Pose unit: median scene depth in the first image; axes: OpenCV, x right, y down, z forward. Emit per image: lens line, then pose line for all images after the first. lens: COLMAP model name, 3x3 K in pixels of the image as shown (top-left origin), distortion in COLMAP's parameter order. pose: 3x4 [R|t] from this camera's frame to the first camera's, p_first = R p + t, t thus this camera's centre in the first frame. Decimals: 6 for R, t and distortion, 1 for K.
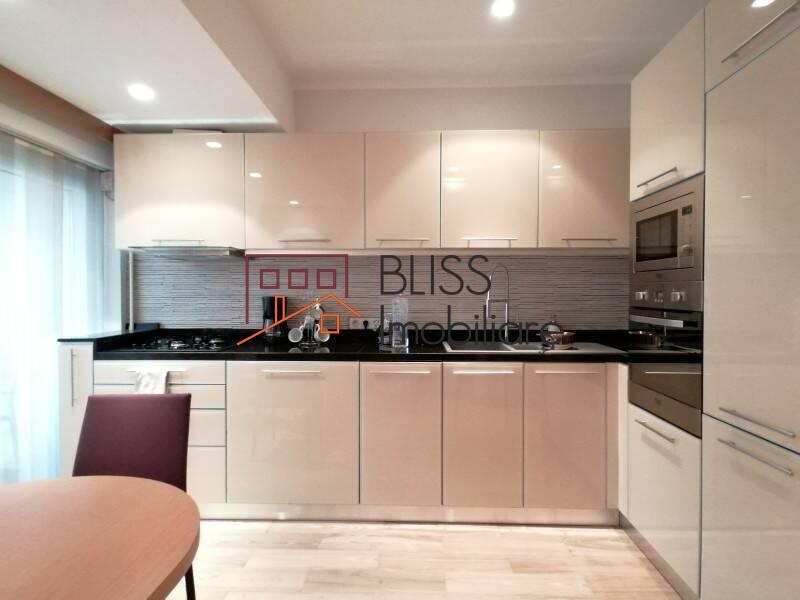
lens RADIAL K [[470.3, 0, 400.0], [0, 470.3, 300.0], [0, 0, 1]] dist [0.000305, -0.000002]
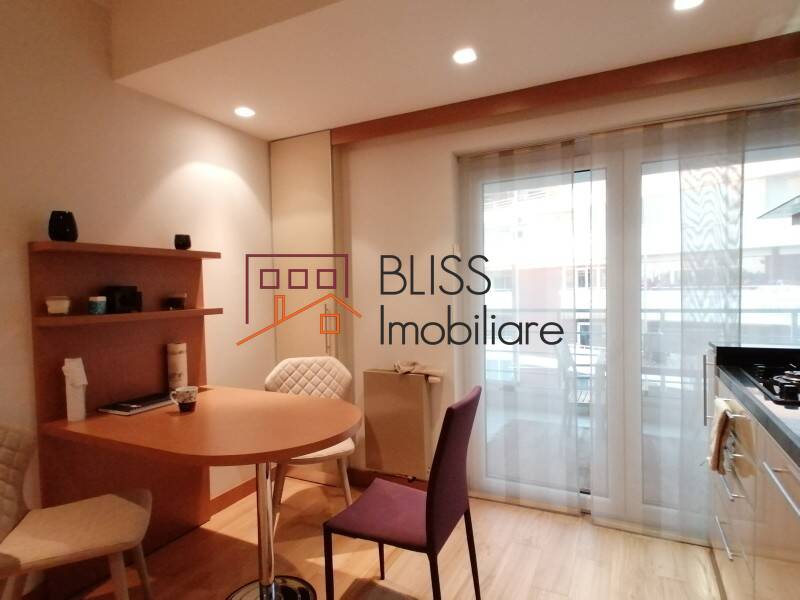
lens RADIAL K [[470.3, 0, 400.0], [0, 470.3, 300.0], [0, 0, 1]] dist [0.000305, -0.000002]
pose [[-0.418034, 0.028189, -0.907994, 0.268732], [0.003311, 0.999559, 0.029507, -0.018040], [0.908425, 0.009328, -0.417943, 0.885242]]
